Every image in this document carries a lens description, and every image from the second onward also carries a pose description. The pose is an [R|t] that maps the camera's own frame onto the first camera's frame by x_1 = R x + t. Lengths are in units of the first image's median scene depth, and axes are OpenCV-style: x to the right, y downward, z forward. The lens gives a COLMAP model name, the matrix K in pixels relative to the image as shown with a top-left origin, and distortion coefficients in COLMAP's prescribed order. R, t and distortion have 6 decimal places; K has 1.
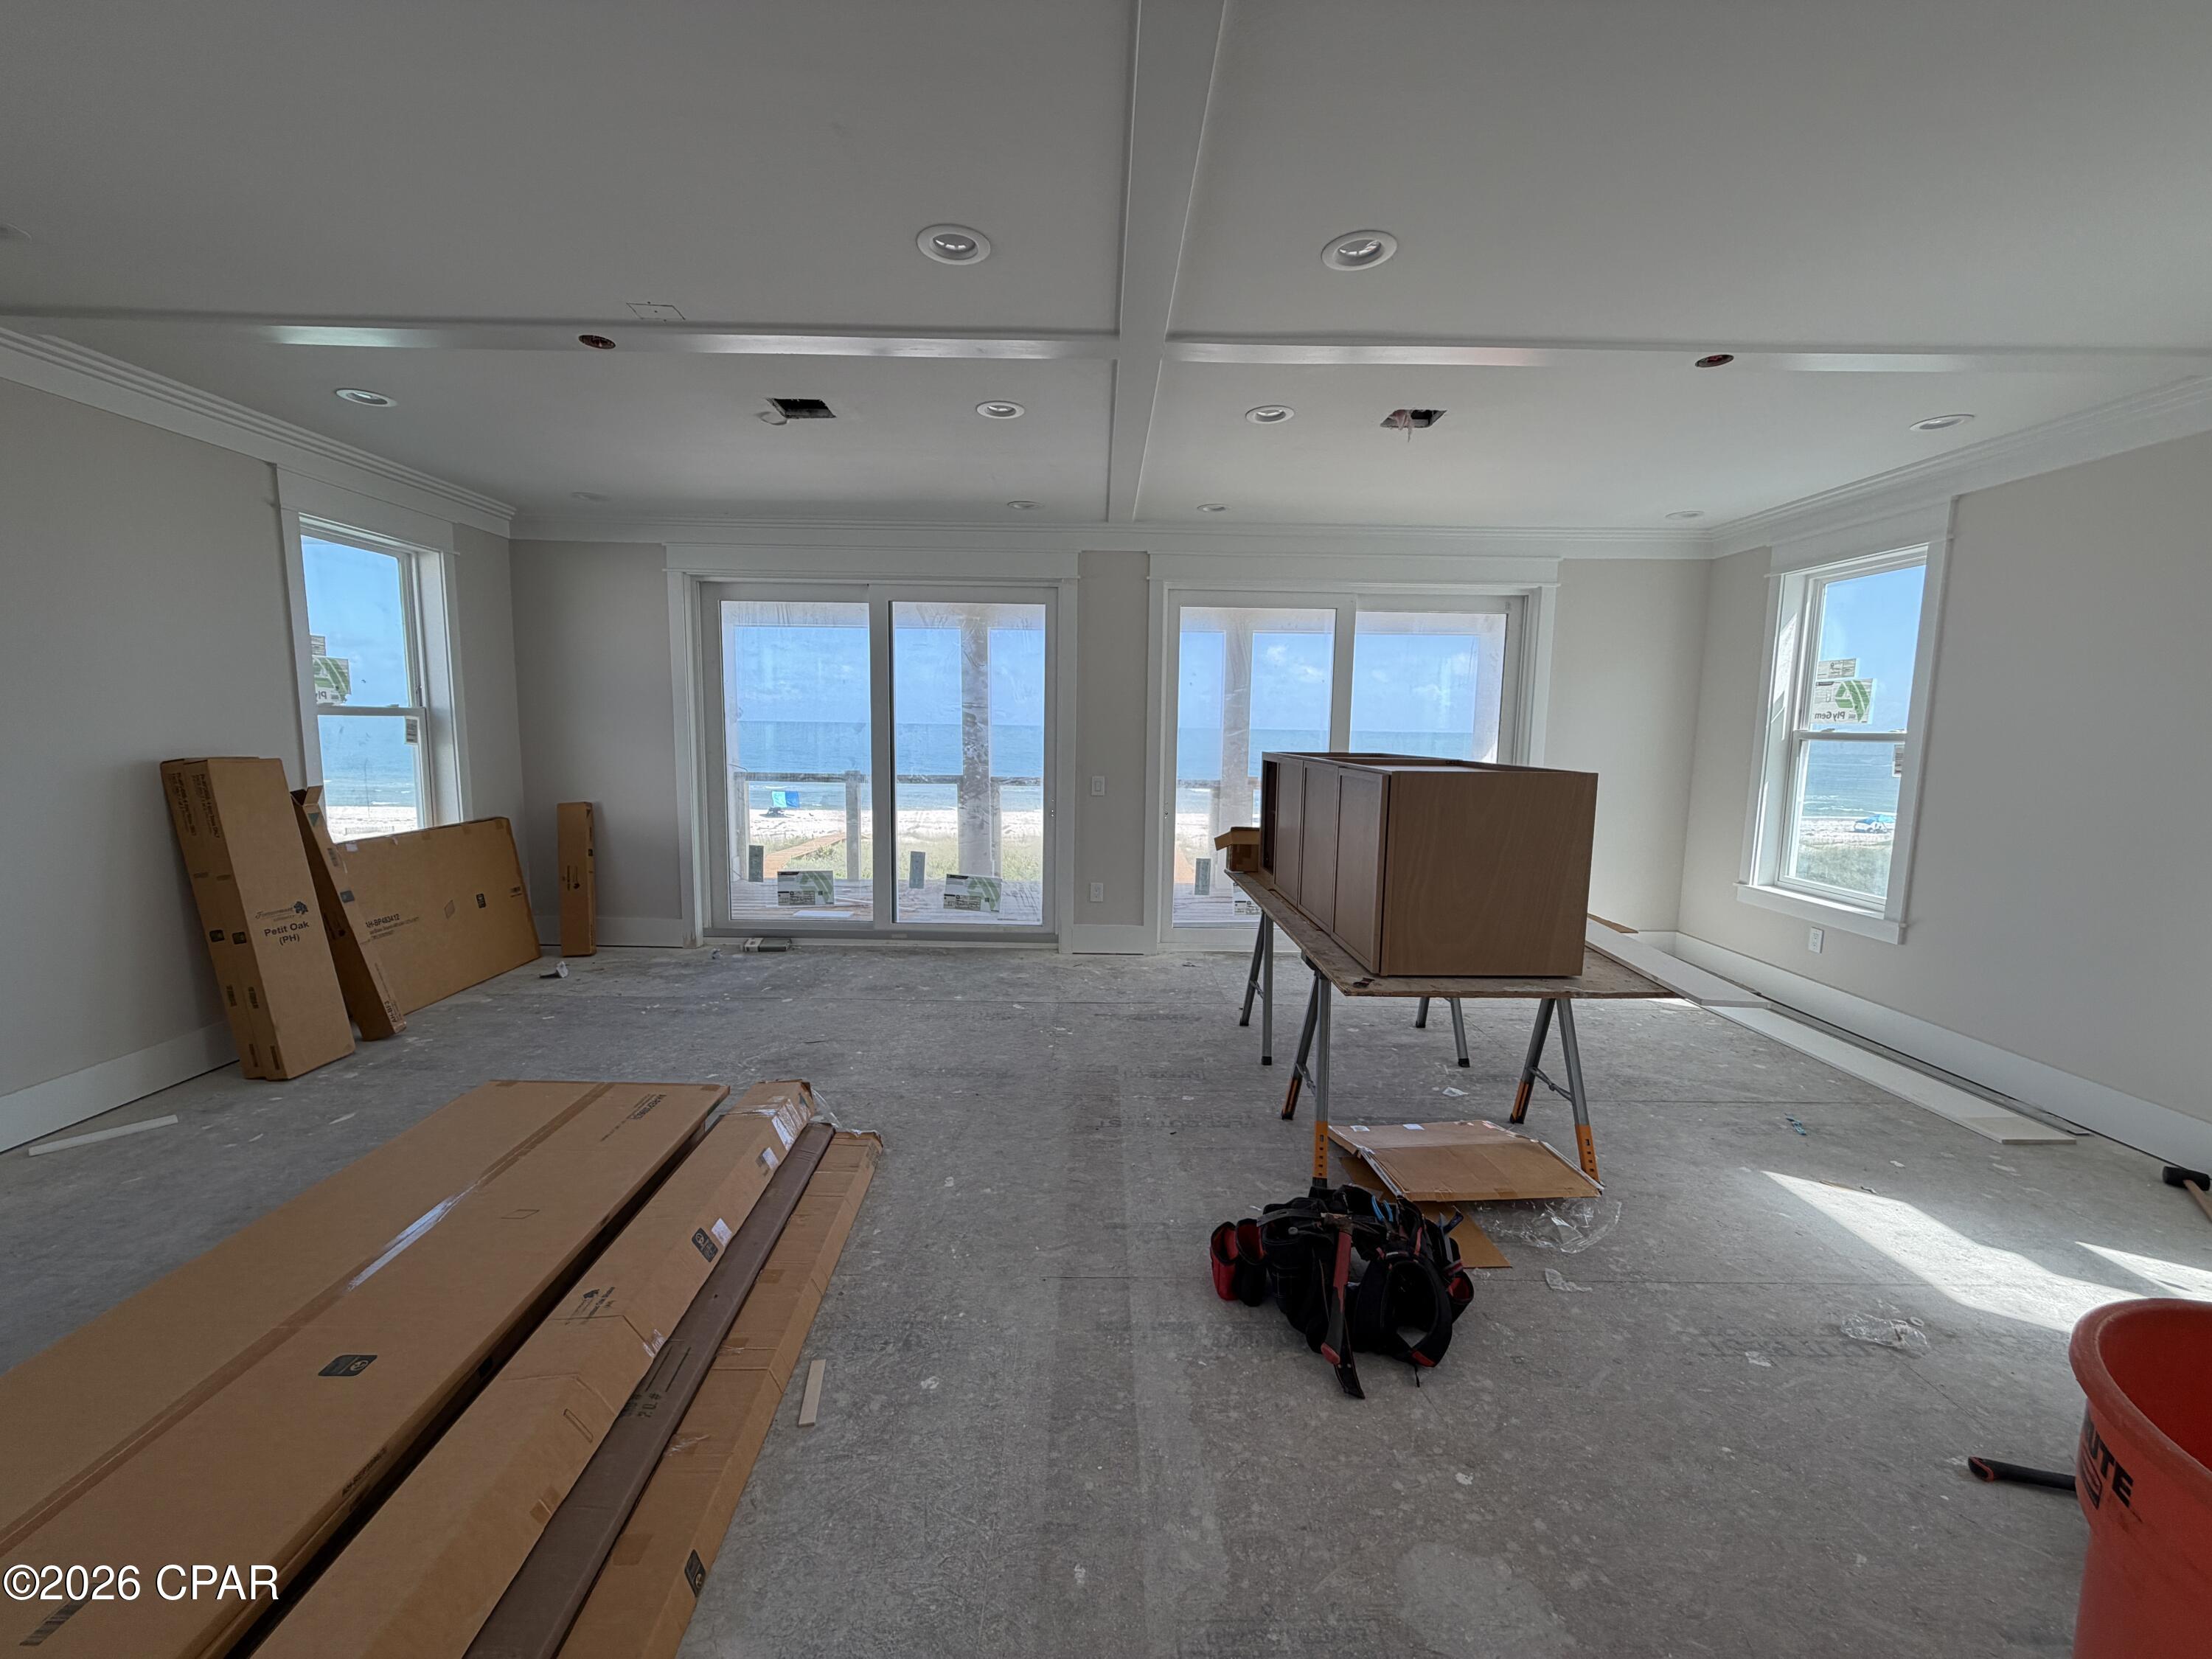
lens RADIAL K [[881.7, 0, 1101.9], [0, 881.7, 827.0], [0, 0, 1]] dist [0.000541, 0.000432]
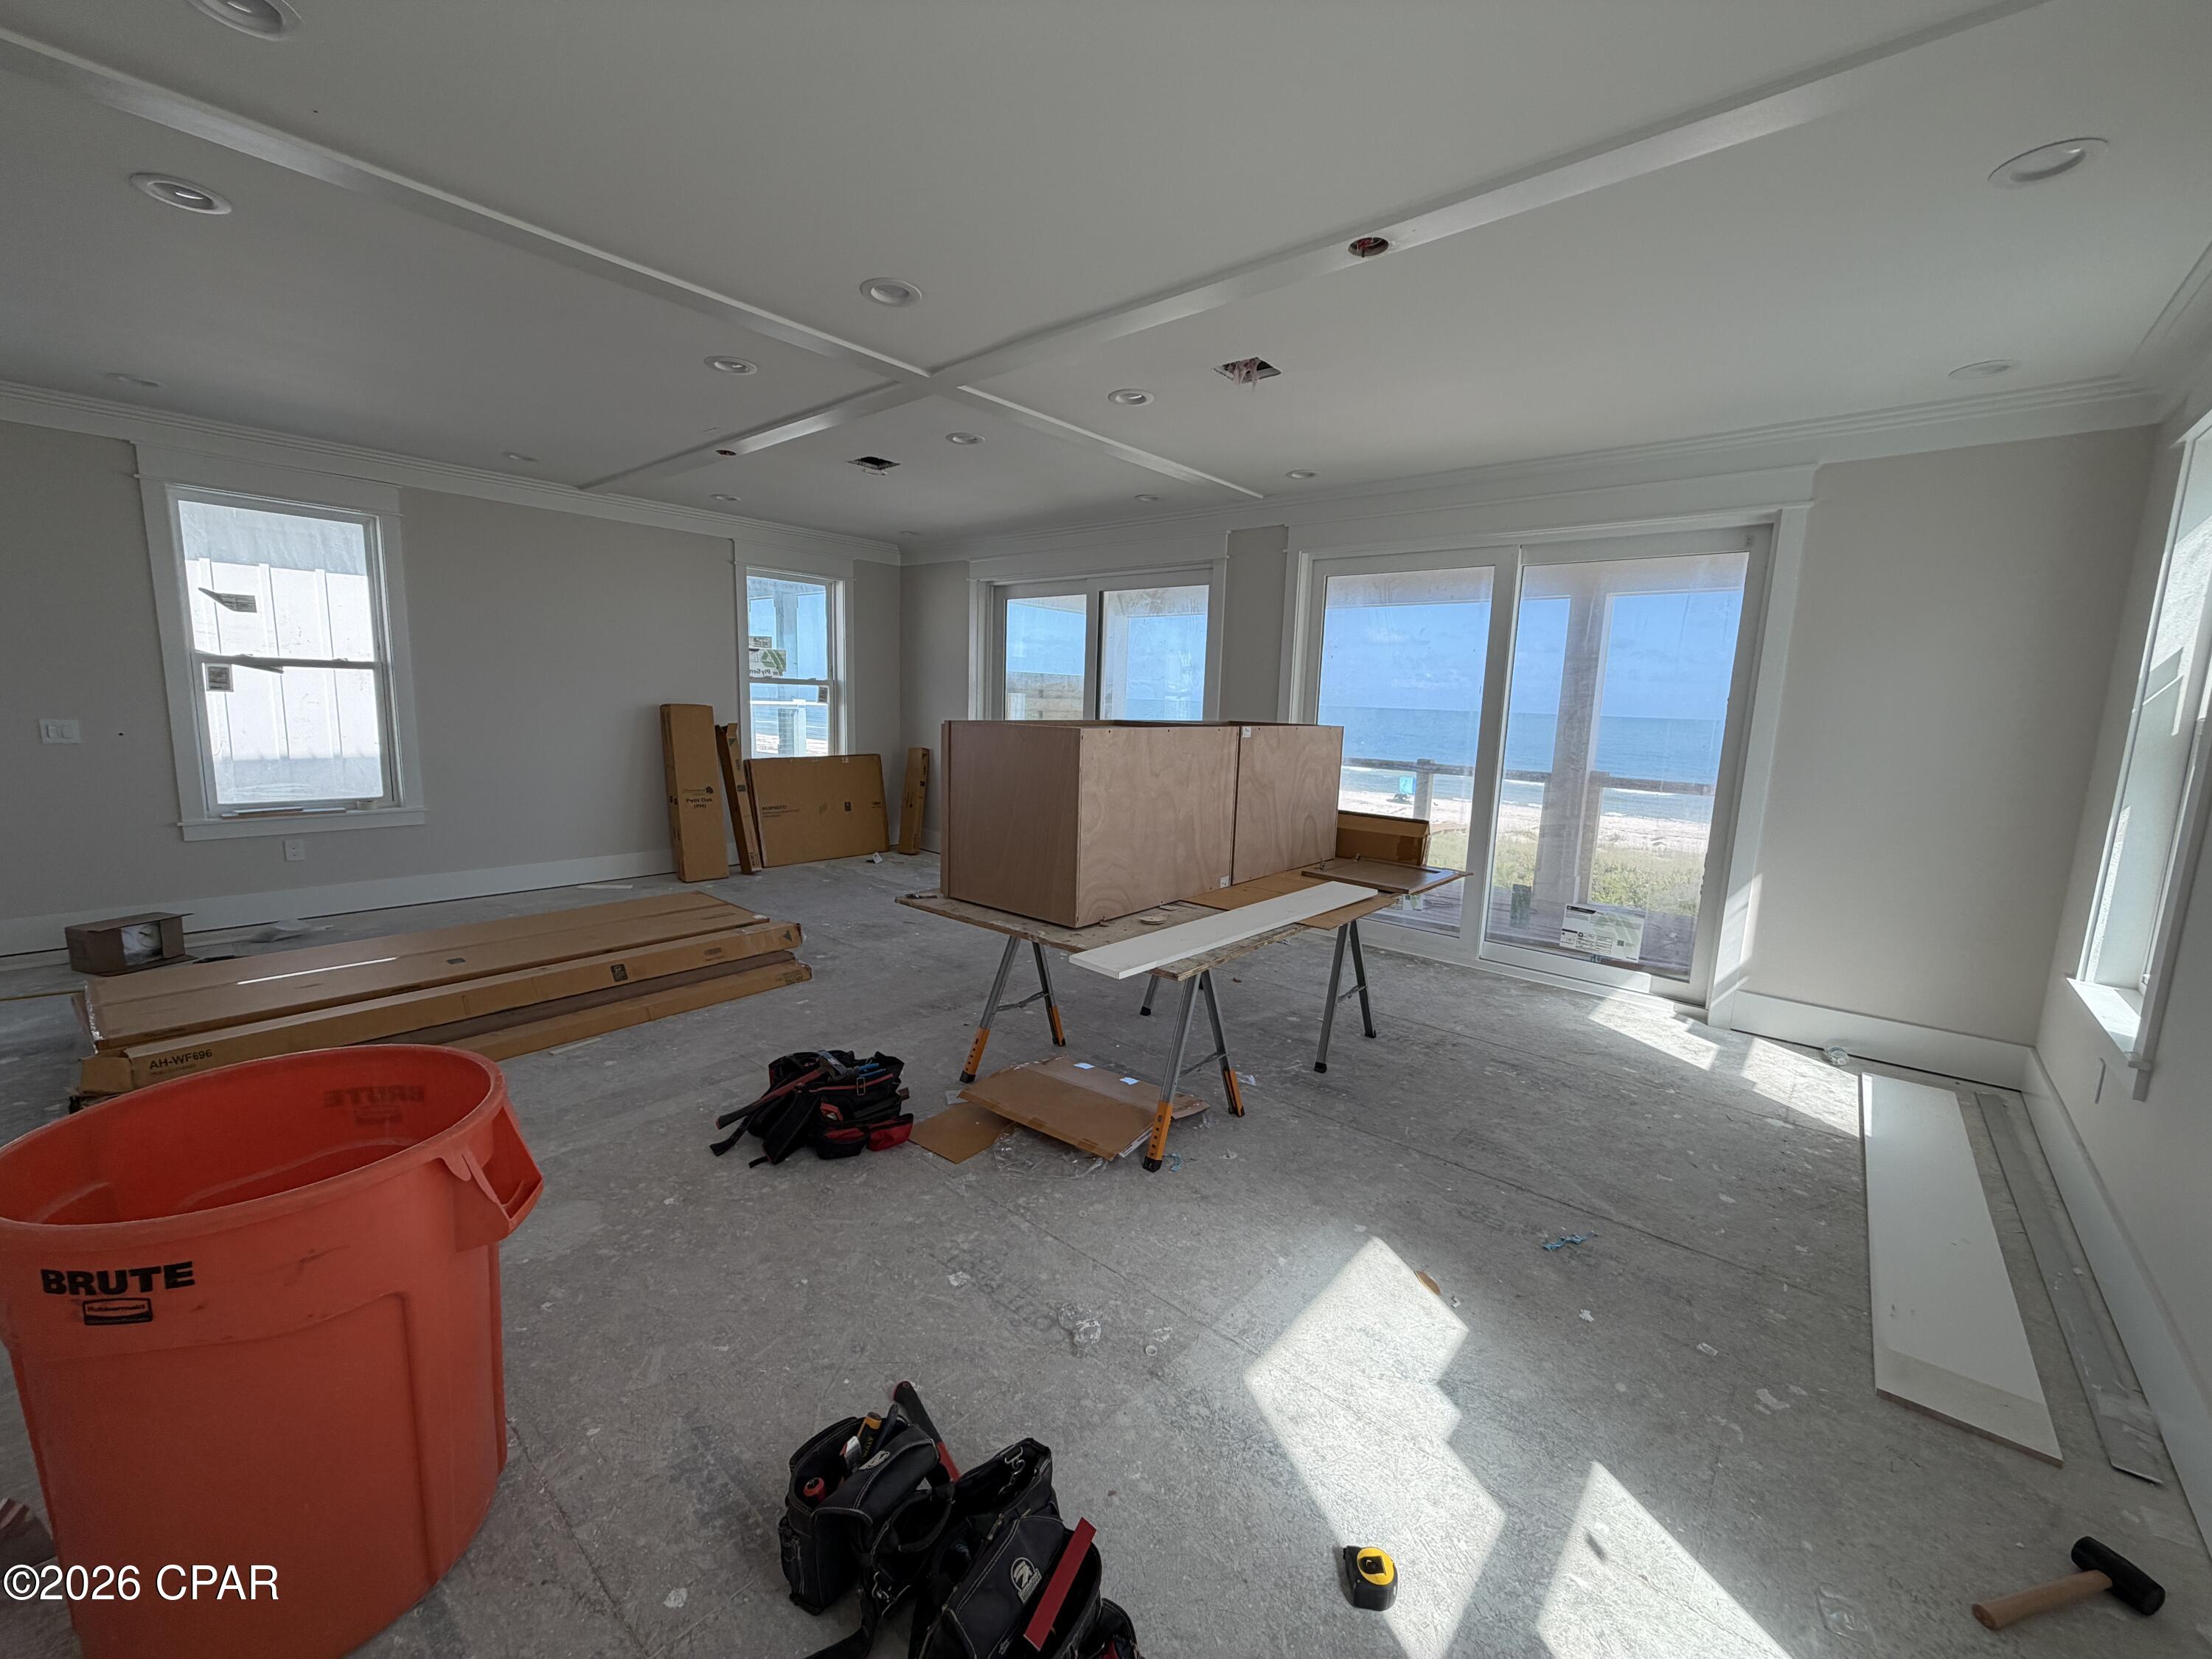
lens RADIAL K [[881.7, 0, 1103.5], [0, 881.7, 830.2], [0, 0, 1]] dist [0.000541, 0.000432]
pose [[0.751773, 0.109245, -0.650310, 0.716747], [-0.099703, 0.993675, 0.051667, 0.000762], [0.651841, 0.025996, 0.757910, 0.144979]]
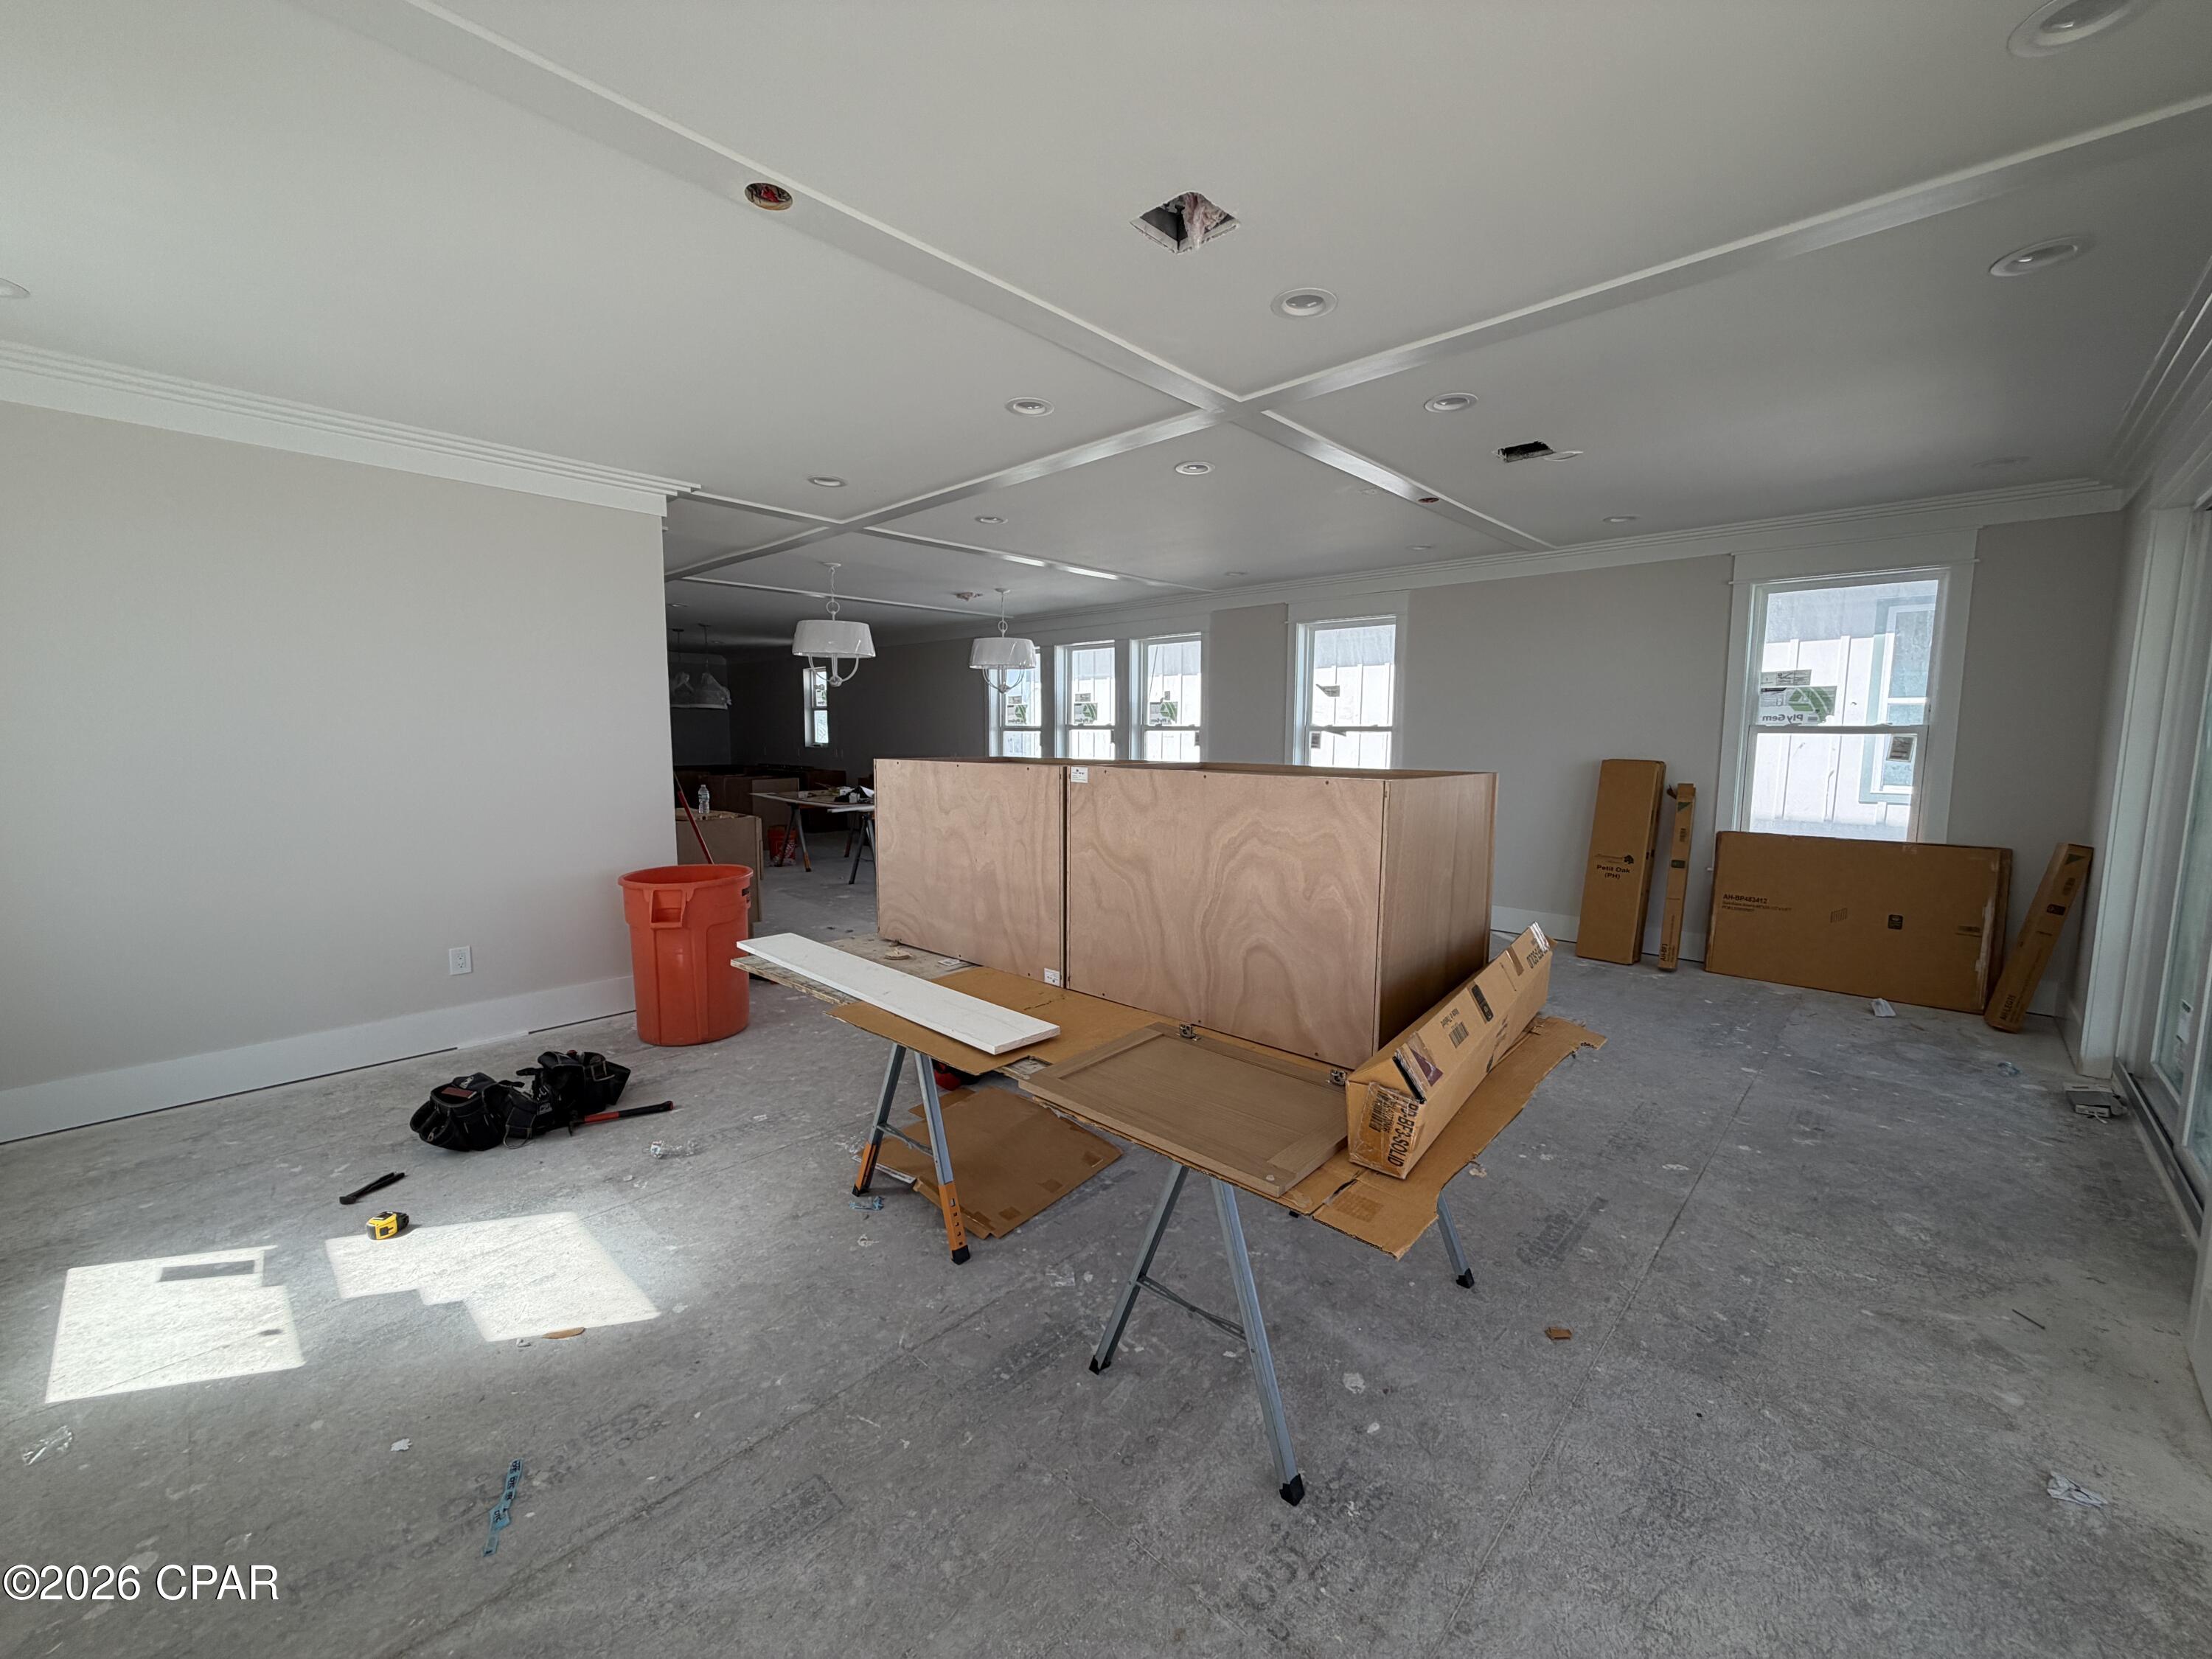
lens RADIAL K [[881.7, 0, 1096.1], [0, 881.7, 824.2], [0, 0, 1]] dist [0.000541, 0.000432]
pose [[-0.697392, 0.056191, -0.714484, 0.680832], [-0.099799, 0.979595, 0.174451, -0.117947], [0.709708, 0.192966, -0.677554, 1.146385]]
